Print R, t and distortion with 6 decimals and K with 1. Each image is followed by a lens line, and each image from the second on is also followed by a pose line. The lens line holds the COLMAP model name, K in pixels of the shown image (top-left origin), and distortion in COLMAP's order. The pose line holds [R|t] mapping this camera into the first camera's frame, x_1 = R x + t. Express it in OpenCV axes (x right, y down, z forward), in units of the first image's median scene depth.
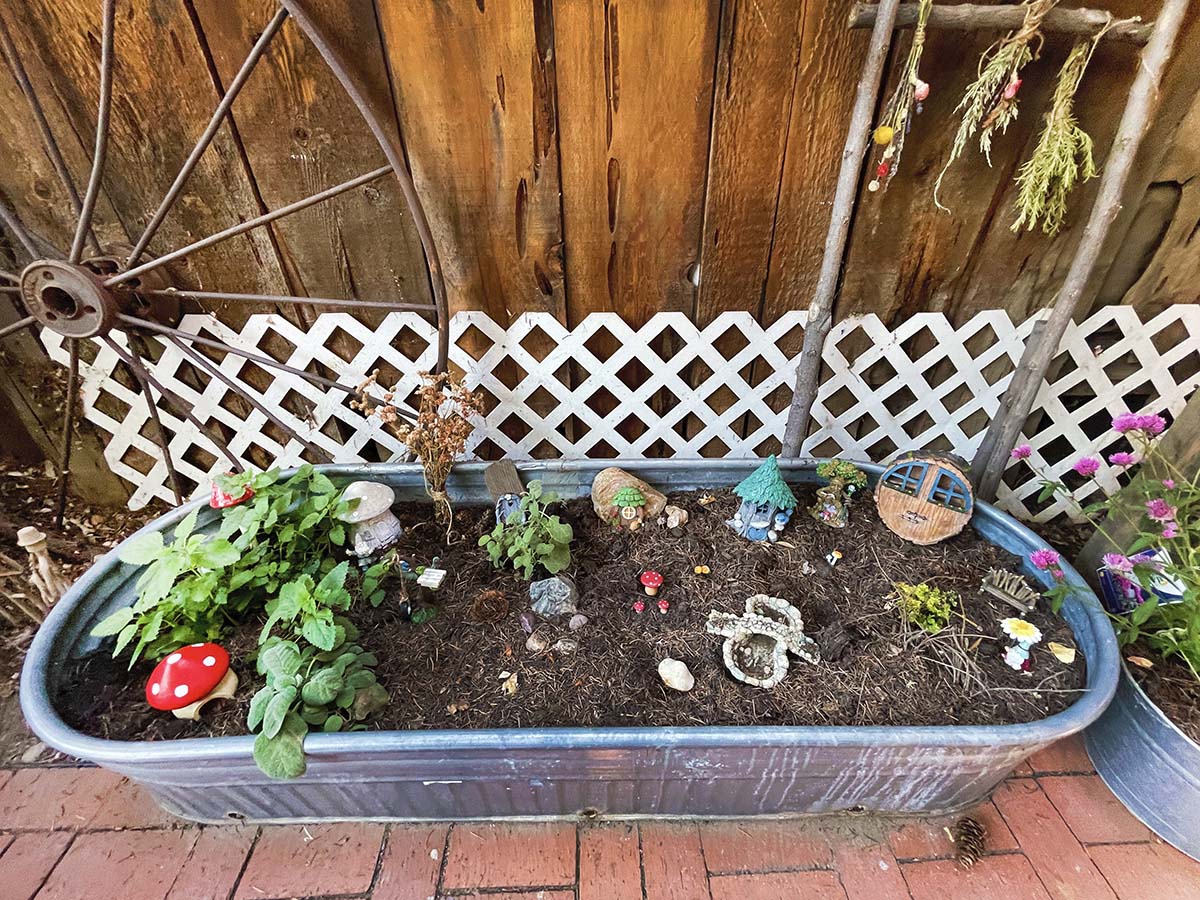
lens RADIAL K [[483.6, 0, 602.0], [0, 483.6, 447.3], [0, 0, 1]] dist [-0.004247, -0.000786]
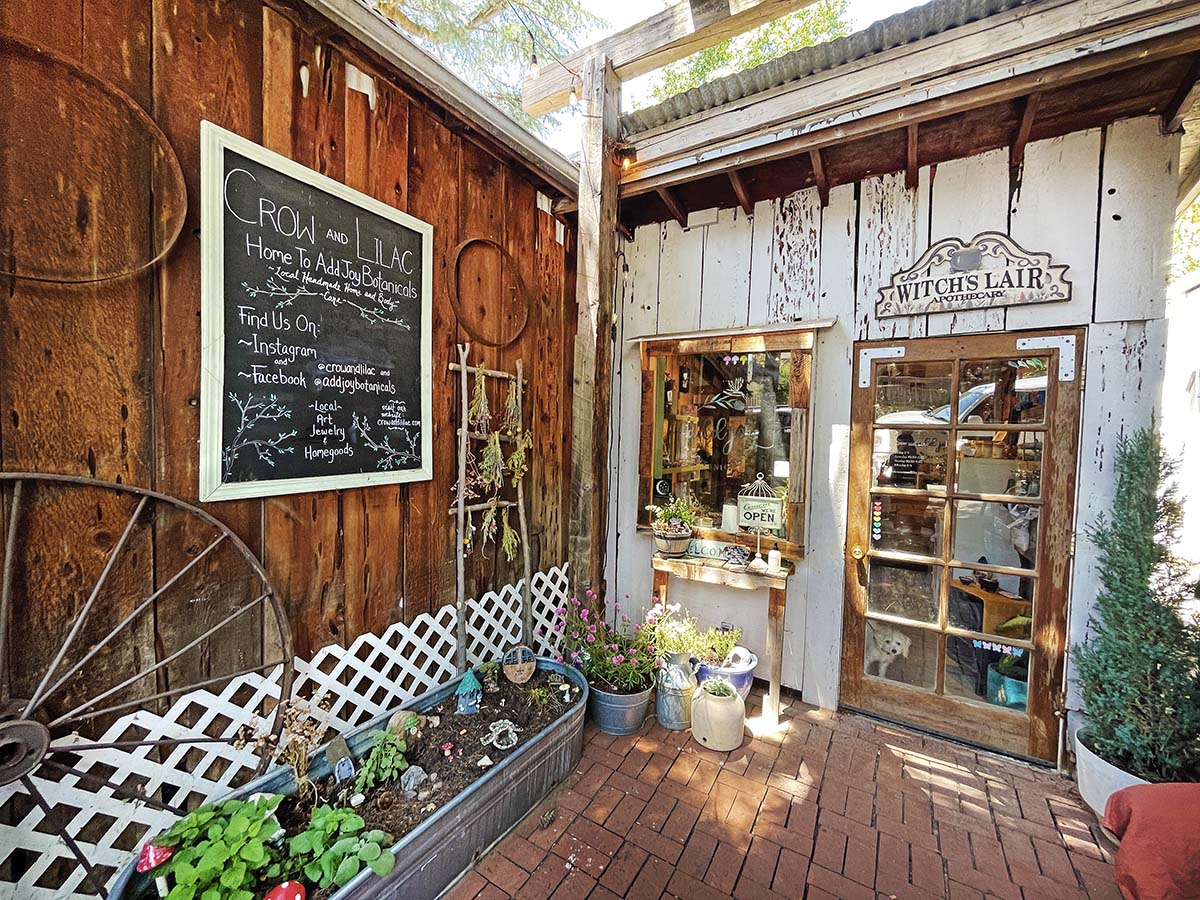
lens RADIAL K [[483.6, 0, 600.9], [0, 483.6, 453.4], [0, 0, 1]] dist [-0.004247, -0.000786]
pose [[0.544836, -0.006911, 0.838514, -1.162620], [0.428485, 0.861854, -0.271310, 0.026018], [-0.720802, 0.507110, 0.472530, -1.014419]]
